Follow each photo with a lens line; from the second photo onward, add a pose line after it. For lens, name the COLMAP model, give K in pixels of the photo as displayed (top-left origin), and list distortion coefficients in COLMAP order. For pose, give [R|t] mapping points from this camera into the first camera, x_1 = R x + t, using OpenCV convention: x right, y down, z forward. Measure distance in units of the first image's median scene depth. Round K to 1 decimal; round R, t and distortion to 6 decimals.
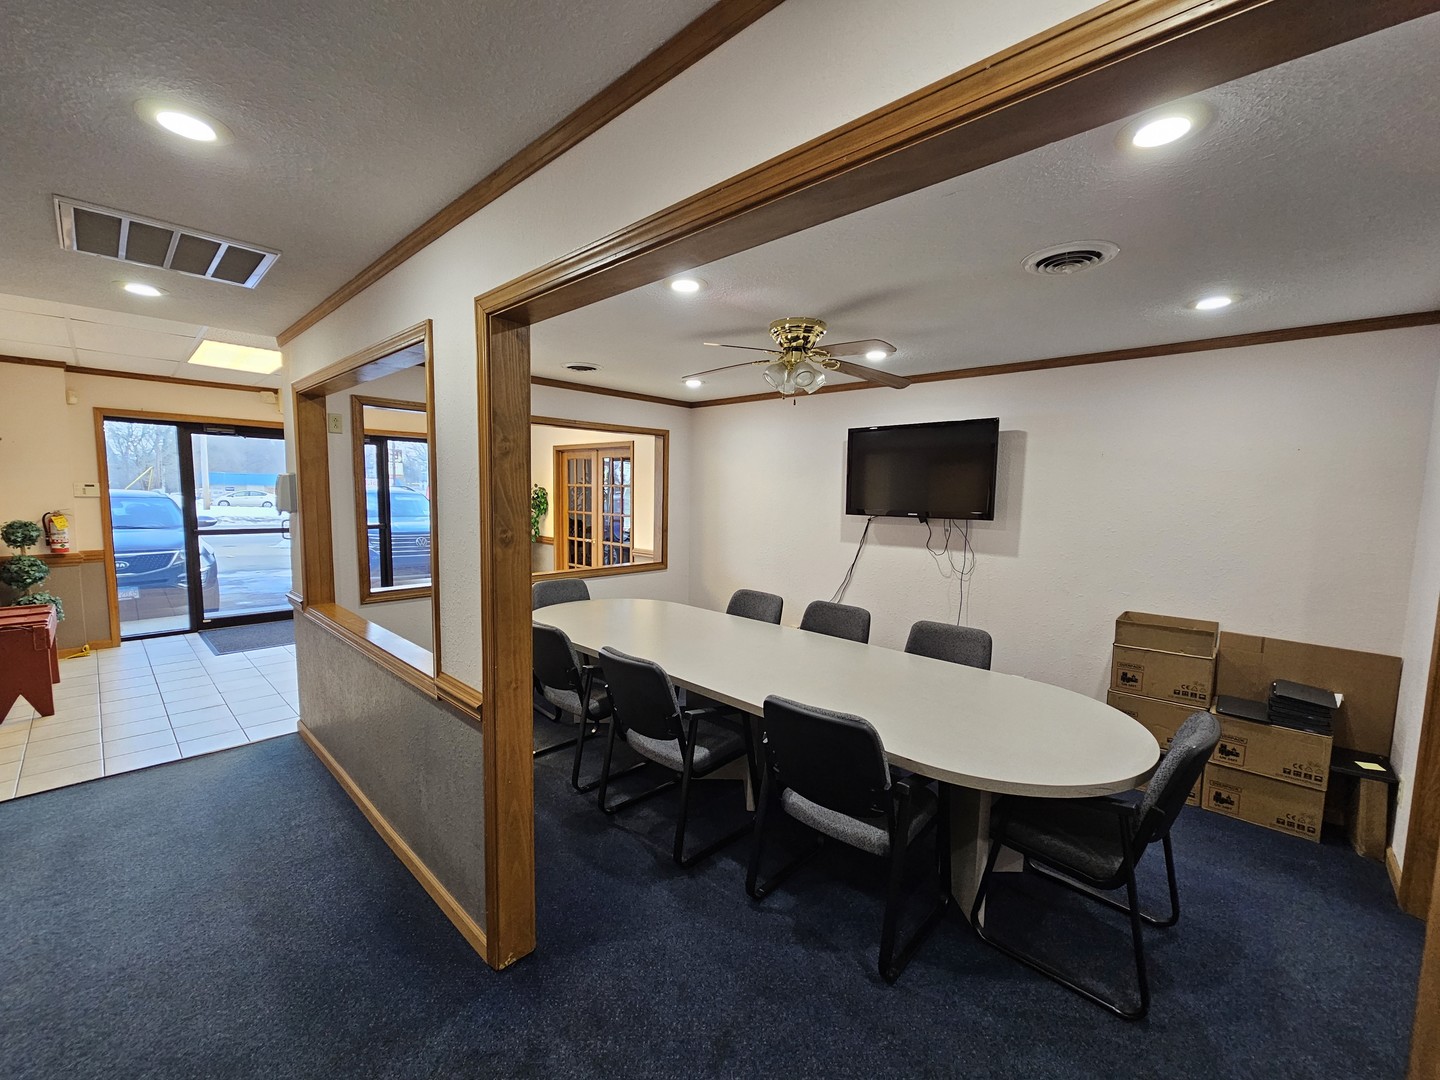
lens RADIAL K [[585.8, 0, 724.9], [0, 585.8, 547.5], [0, 0, 1]] dist [0.000359, -0.000073]
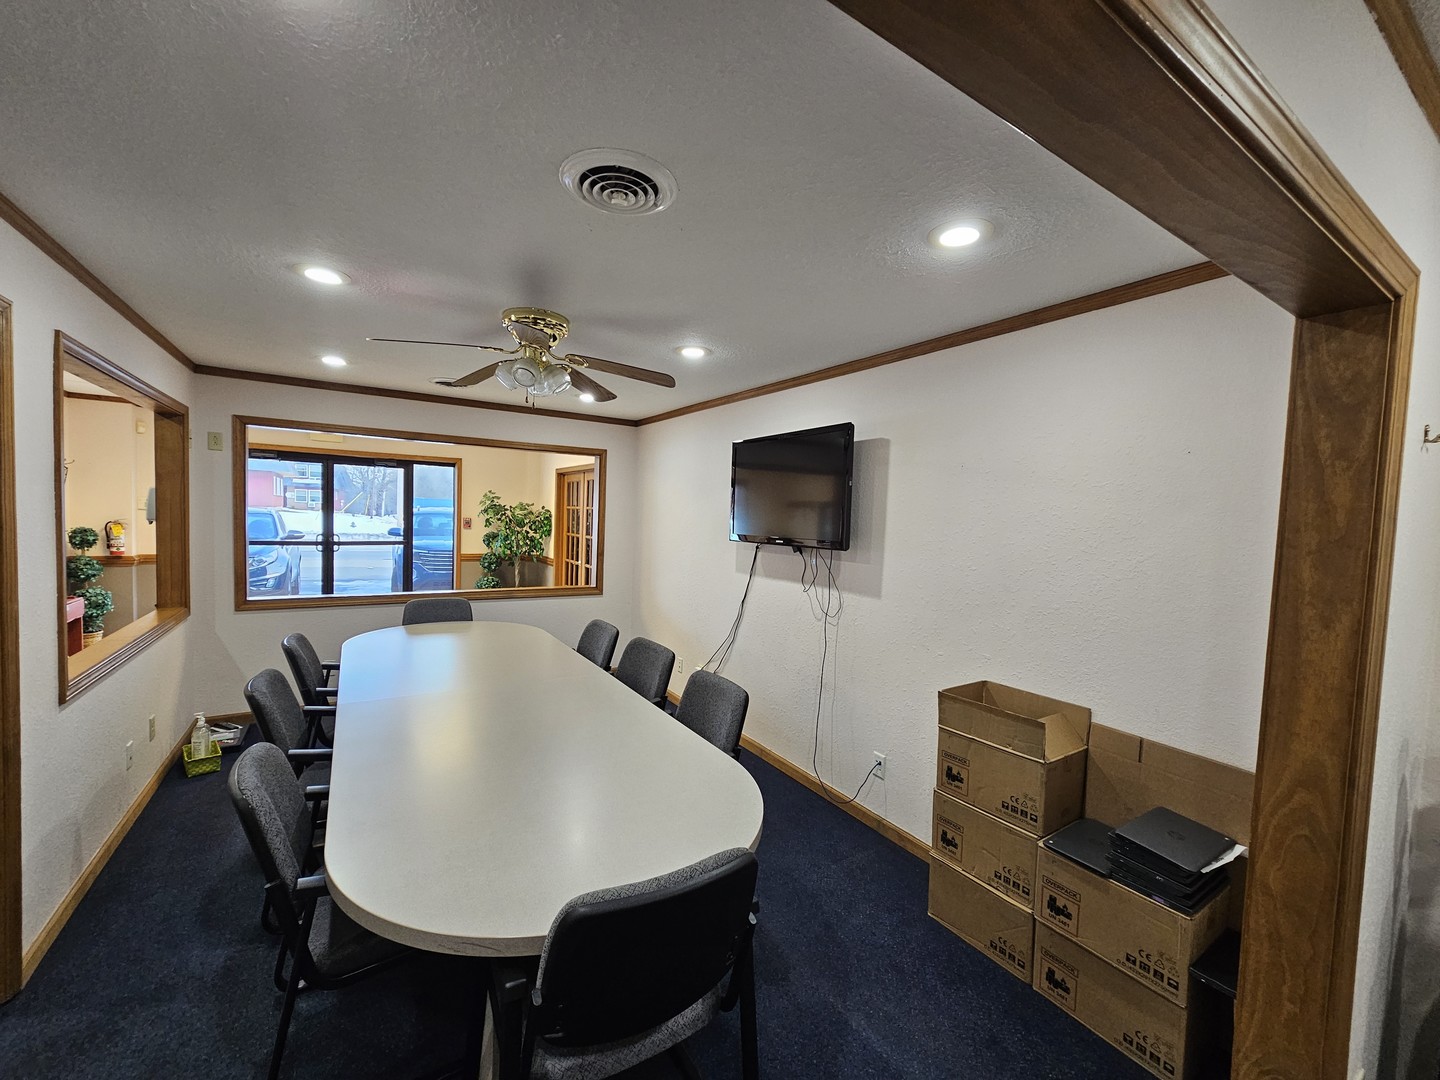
lens RADIAL K [[585.8, 0, 724.9], [0, 585.8, 547.5], [0, 0, 1]] dist [0.000359, -0.000073]
pose [[0.967727, 0.030754, -0.250118, 0.398083], [-0.043483, 0.998016, -0.045527, -0.006111], [0.248221, 0.054933, 0.967145, 0.152976]]
